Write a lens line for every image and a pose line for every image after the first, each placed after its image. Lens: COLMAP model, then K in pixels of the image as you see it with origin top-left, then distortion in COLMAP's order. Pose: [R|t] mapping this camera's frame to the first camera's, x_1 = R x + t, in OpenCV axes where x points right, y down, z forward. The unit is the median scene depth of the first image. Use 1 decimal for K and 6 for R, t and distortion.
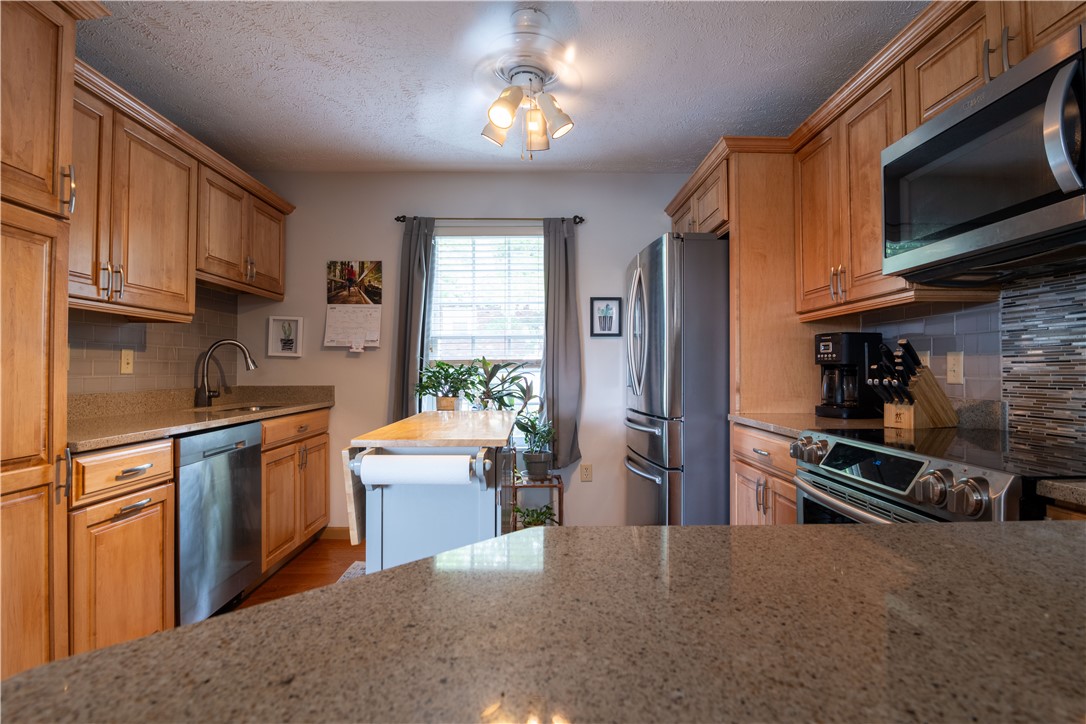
lens RADIAL K [[527.1, 0, 538.6], [0, 527.1, 365.0], [0, 0, 1]] dist [-0.026392, 0.002386]
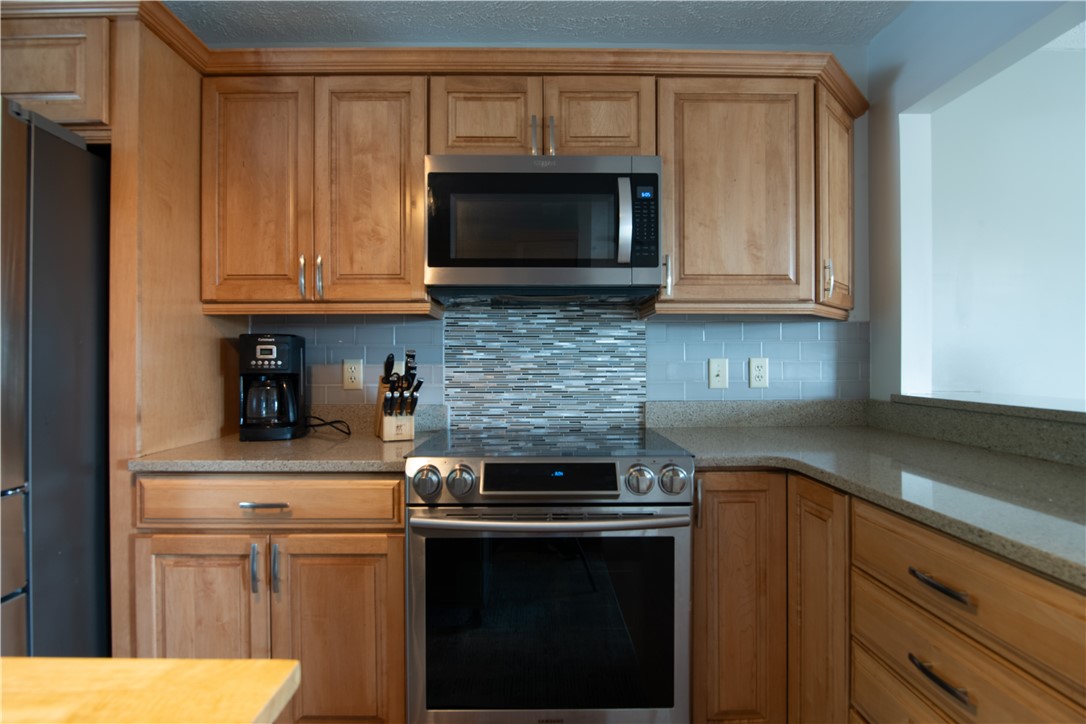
lens RADIAL K [[527.1, 0, 544.2], [0, 527.1, 362.2], [0, 0, 1]] dist [-0.026392, 0.002386]
pose [[-0.008236, 0.003905, 0.999958, -0.203860], [-0.008102, 0.999959, -0.003972, -0.015965], [-0.999933, -0.008135, -0.008204, 0.510439]]
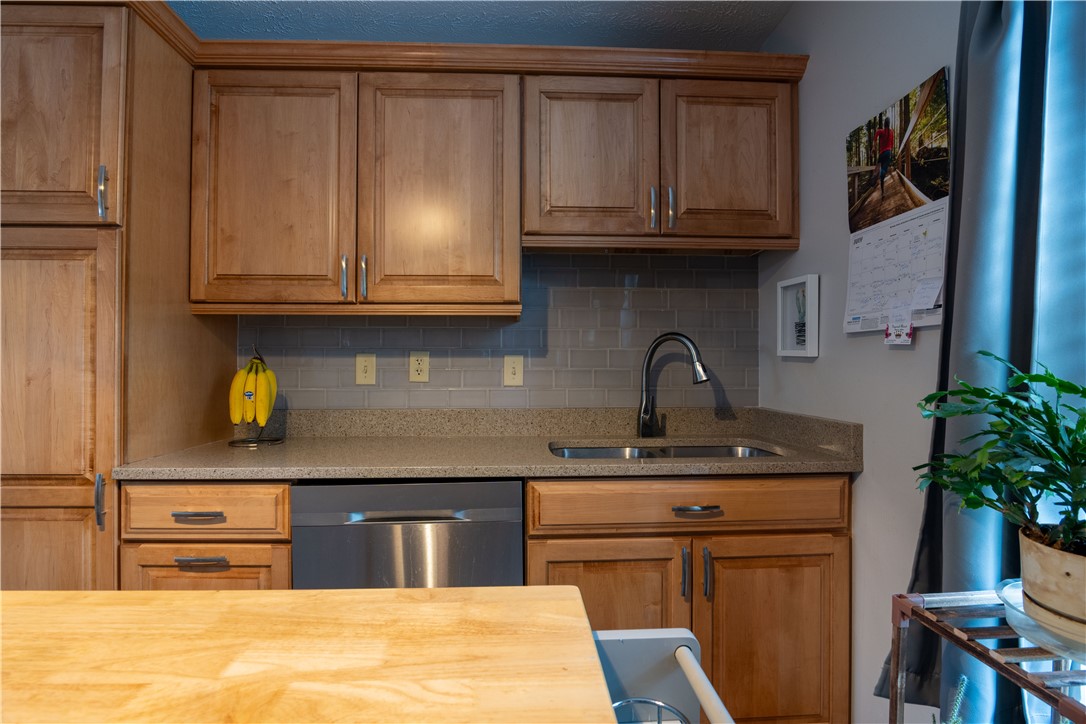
lens RADIAL K [[527.1, 0, 546.2], [0, 527.1, 361.5], [0, 0, 1]] dist [-0.026392, 0.002386]
pose [[0.037802, -0.006936, -0.999261, 0.022403], [0.008683, 0.999940, -0.006613, -0.013823], [0.999248, -0.008426, 0.037860, 0.973981]]
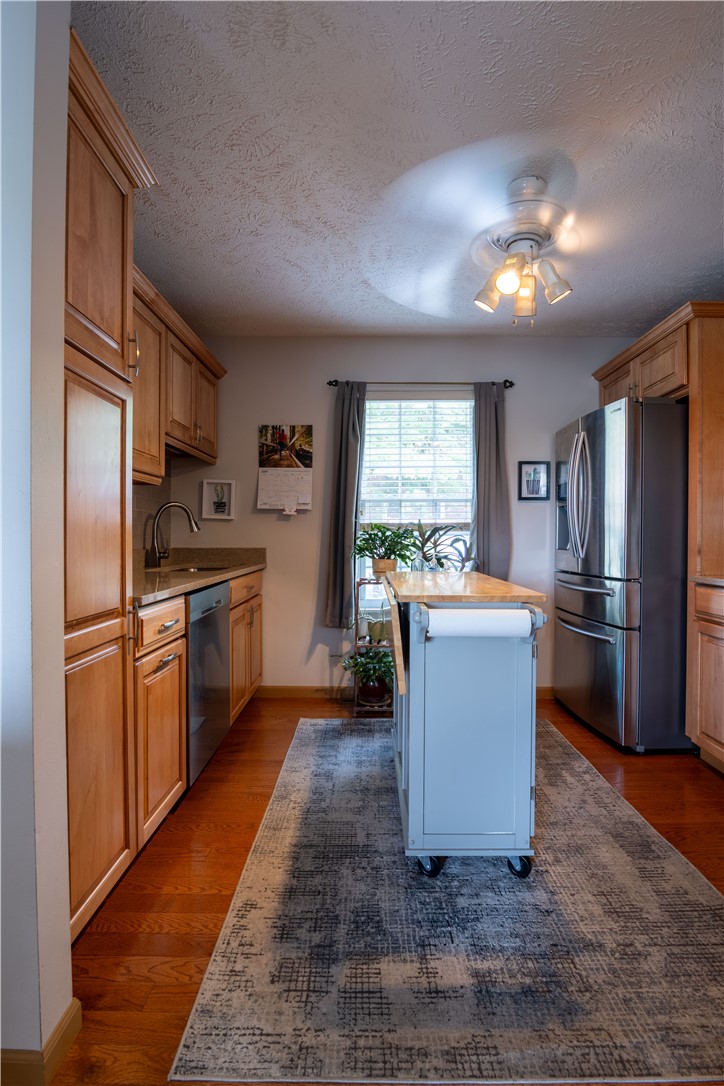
lens RADIAL K [[527.1, 0, 361.9], [0, 527.1, 544.0], [0, 0, 1]] dist [-0.026392, 0.002386]
pose [[0.999716, 0.003403, -0.023590, -0.236813], [-0.002804, 0.999674, 0.025382, 0.007805], [0.023669, -0.025309, 0.999399, -0.028089]]
